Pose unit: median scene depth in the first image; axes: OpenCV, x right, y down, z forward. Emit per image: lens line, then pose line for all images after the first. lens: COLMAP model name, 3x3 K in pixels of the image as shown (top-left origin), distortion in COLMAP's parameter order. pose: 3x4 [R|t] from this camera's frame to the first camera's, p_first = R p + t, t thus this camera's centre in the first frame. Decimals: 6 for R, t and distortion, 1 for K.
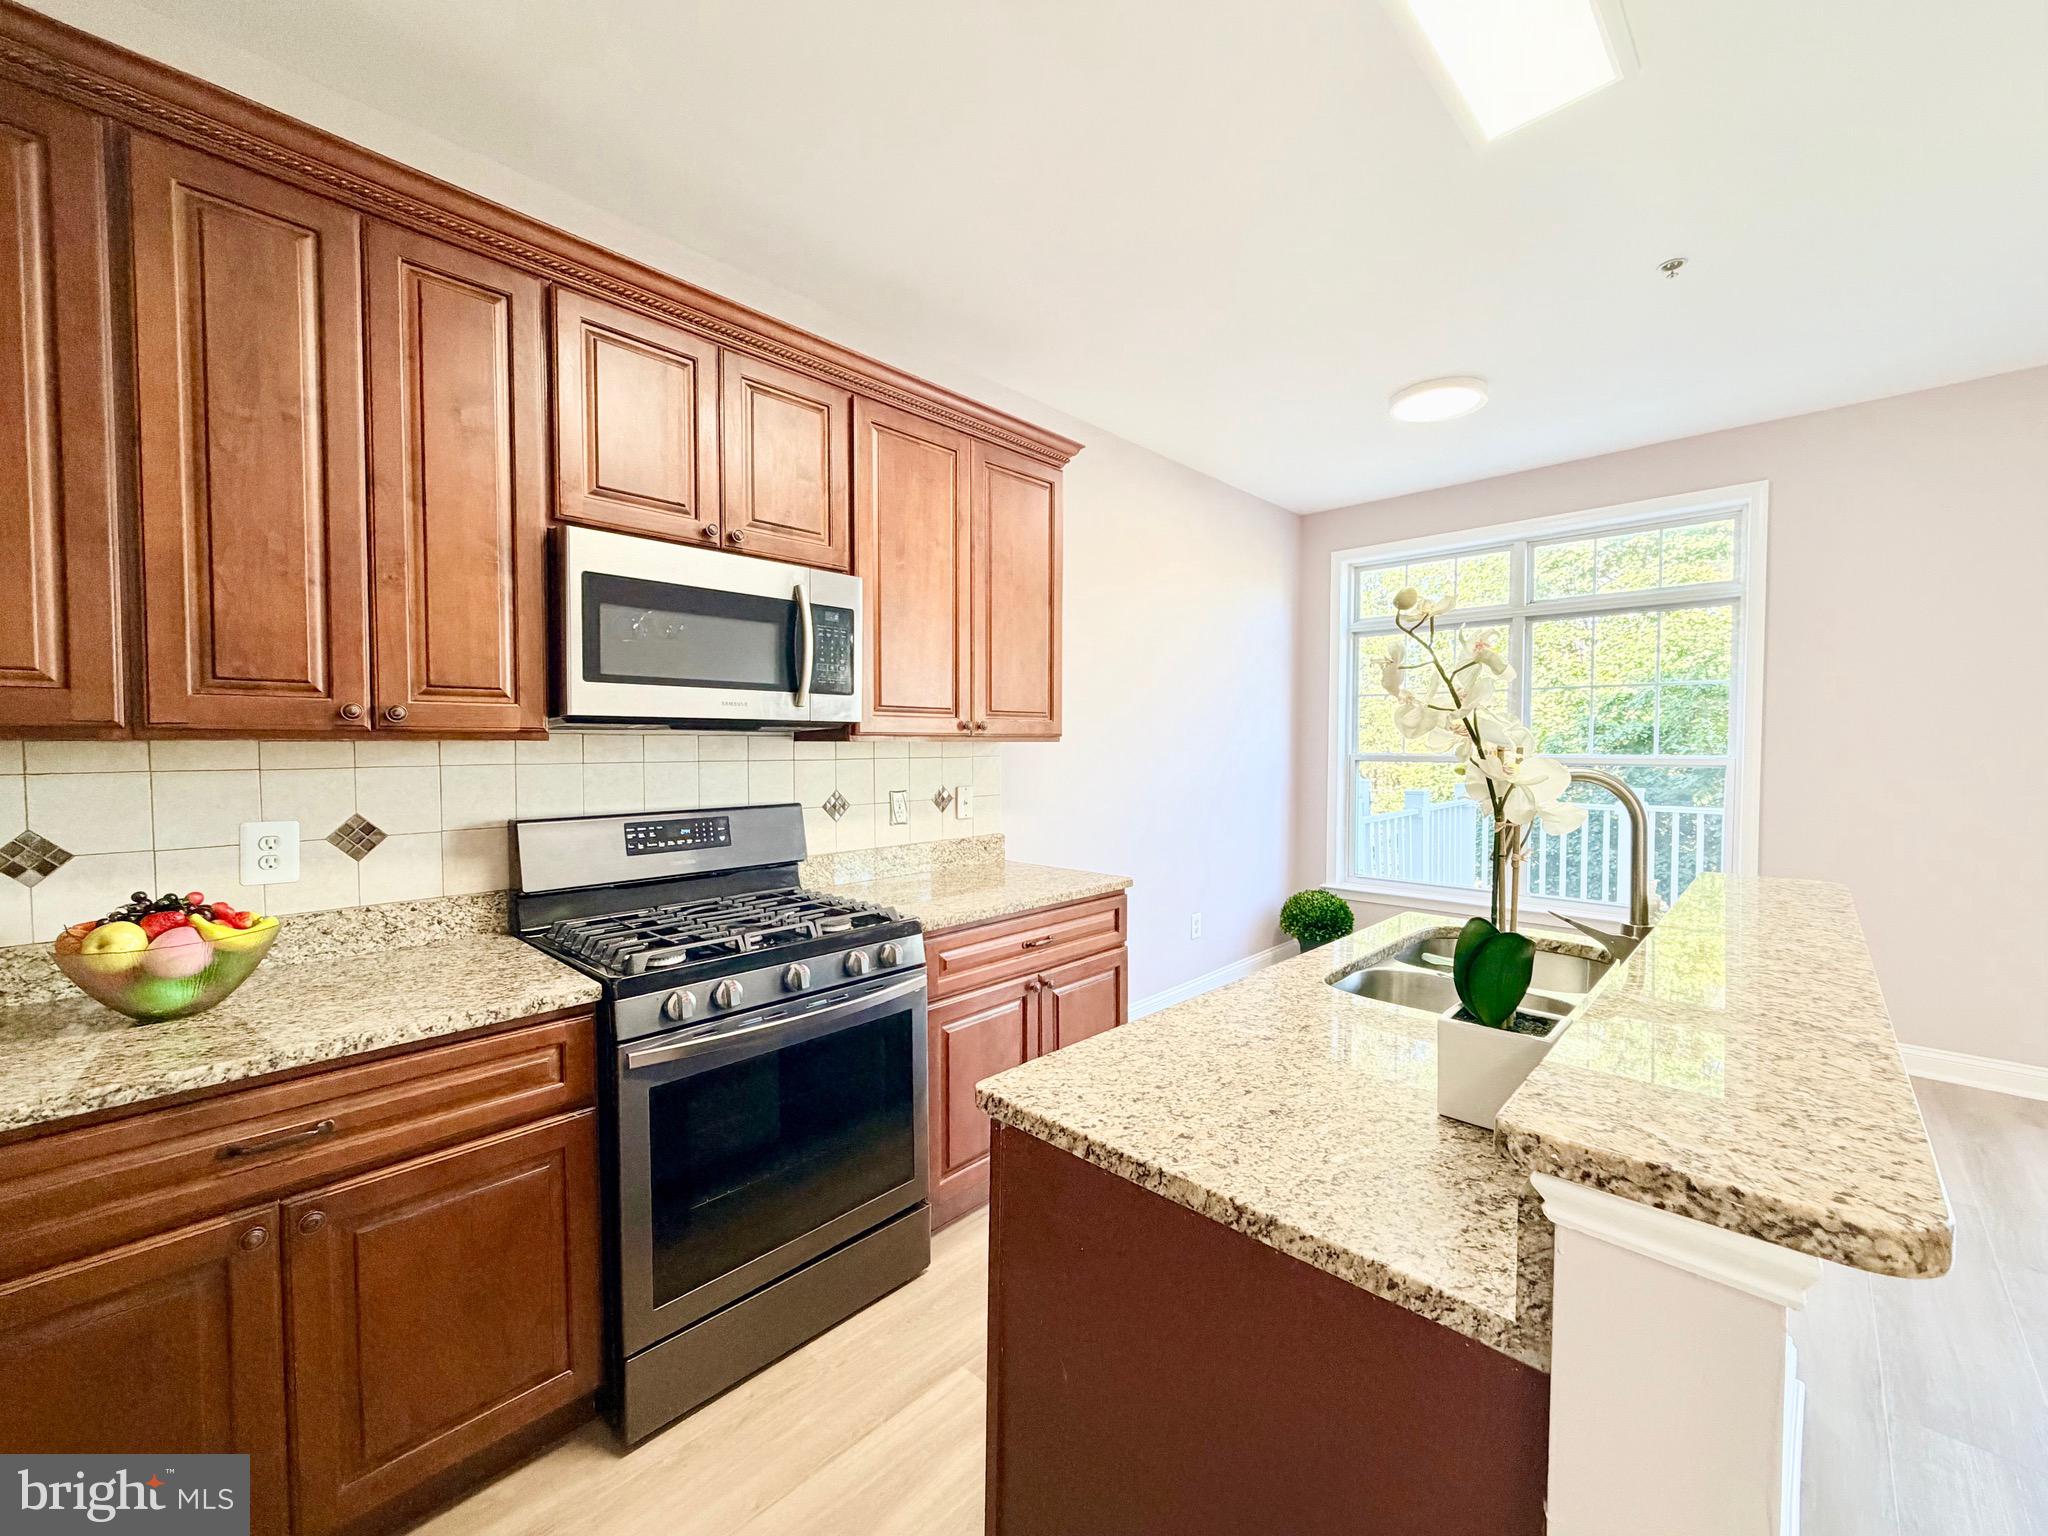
lens RADIAL K [[815.2, 0, 1028.1], [0, 815.2, 768.4], [0, 0, 1]] dist [-0.000716, 0.000743]
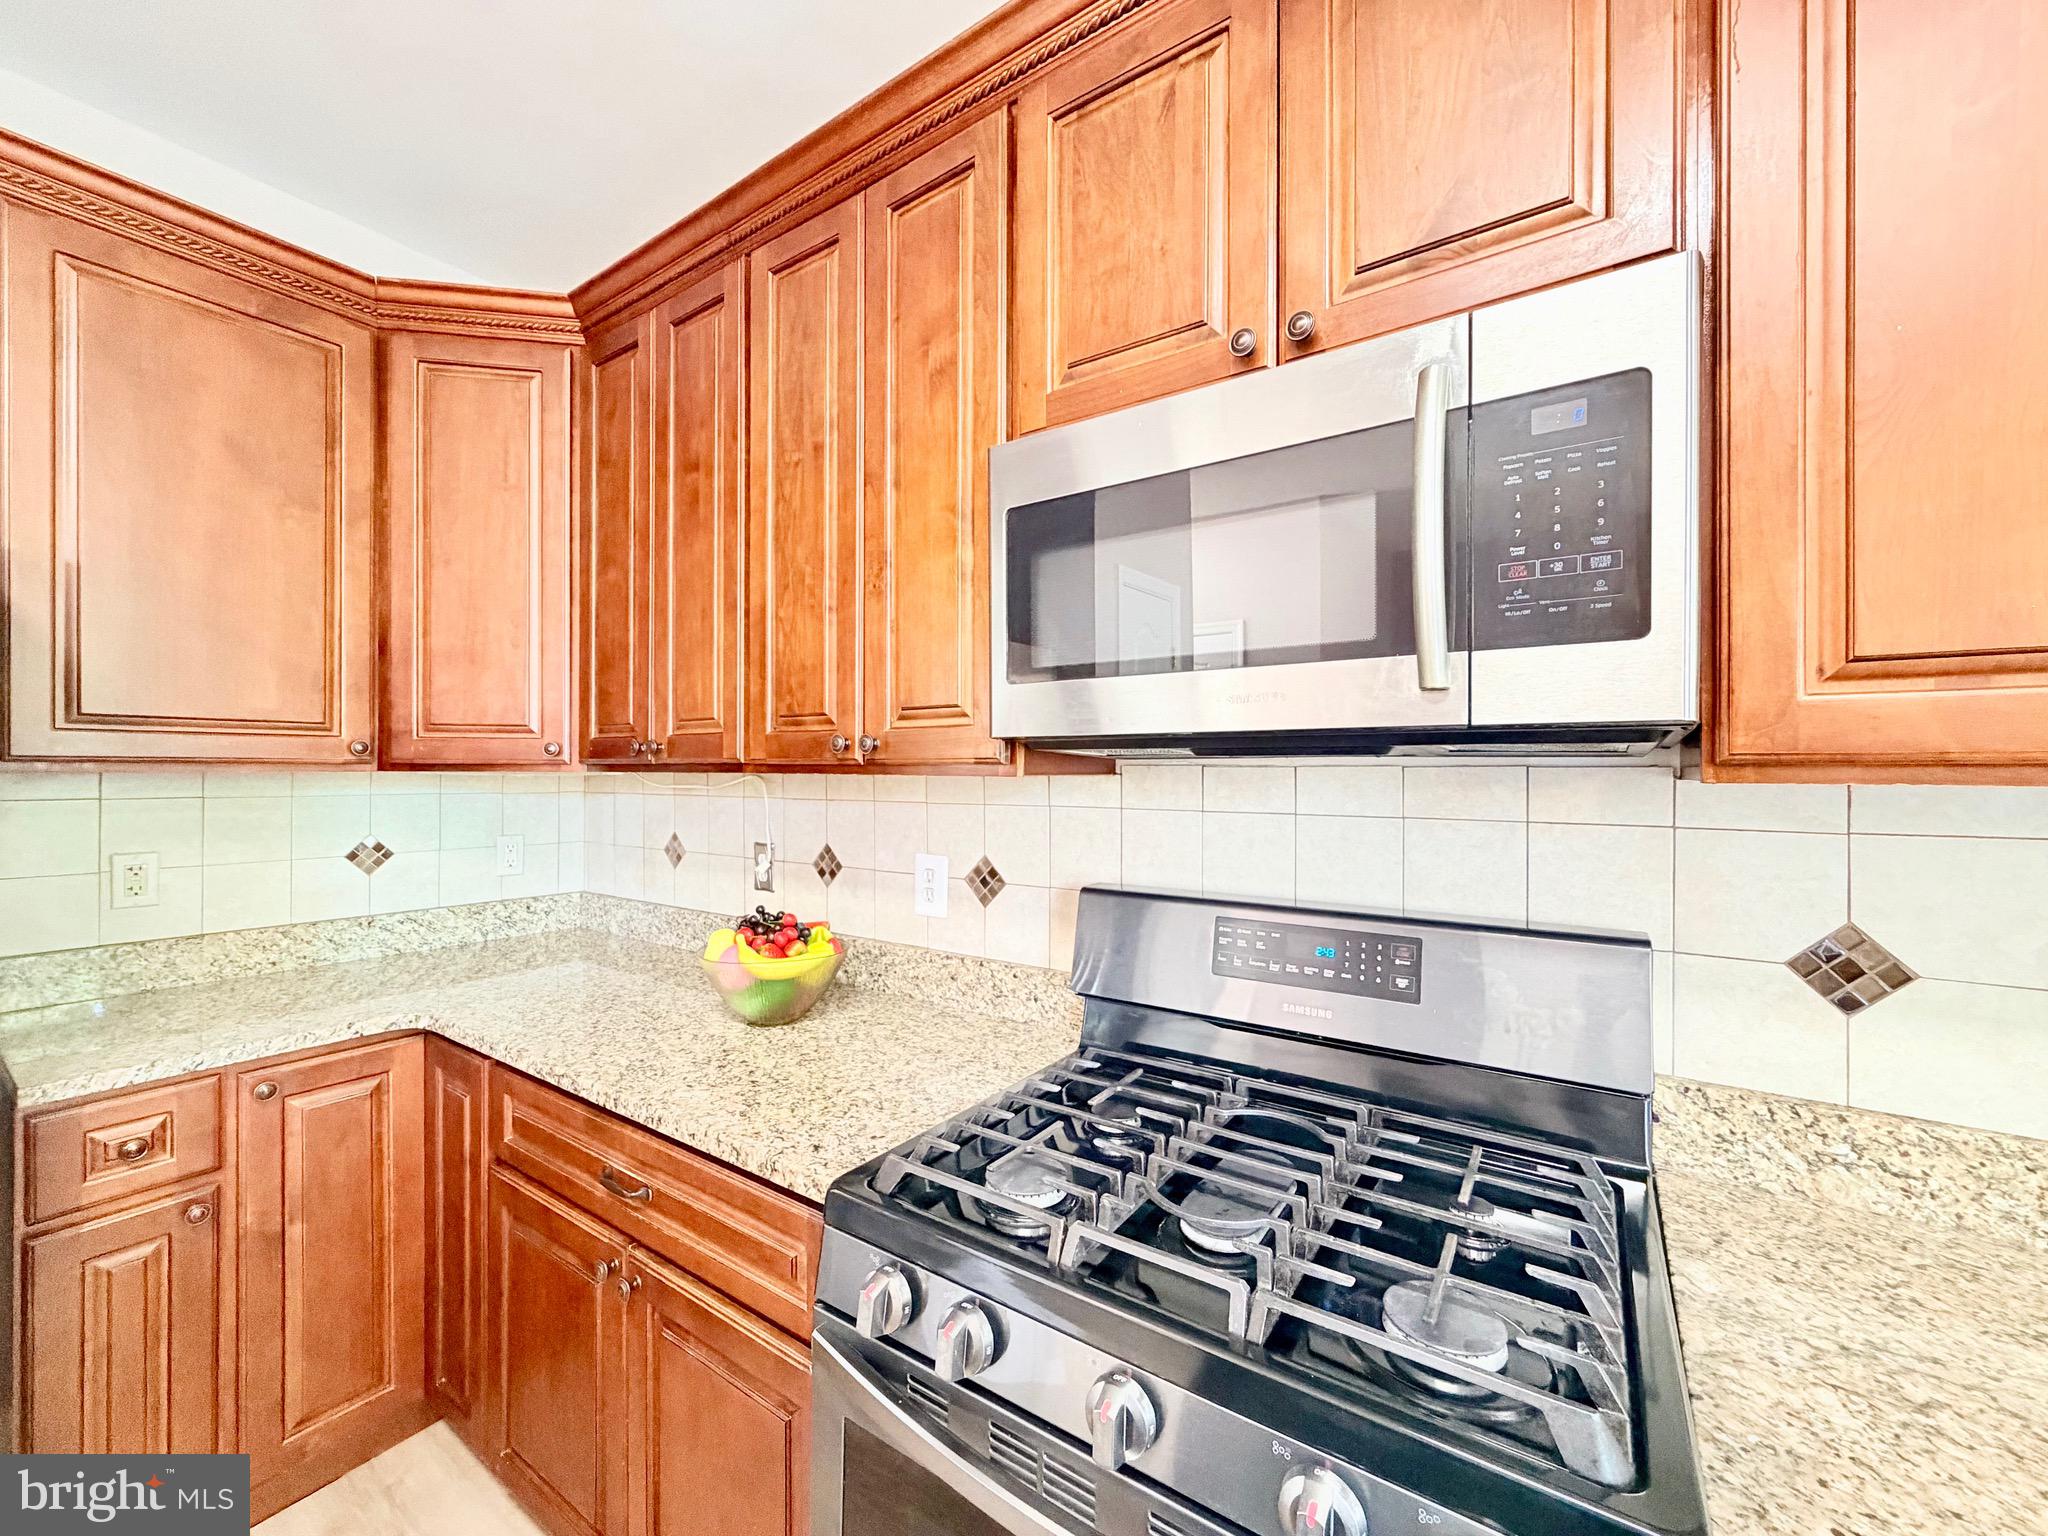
lens RADIAL K [[815.2, 0, 1008.5], [0, 815.2, 773.7], [0, 0, 1]] dist [-0.000716, 0.000743]
pose [[0.140147, 0.005004, -0.990118, 0.067574], [-0.033178, 0.999449, 0.000355, -0.031165], [0.989575, 0.032800, 0.140236, 0.769154]]
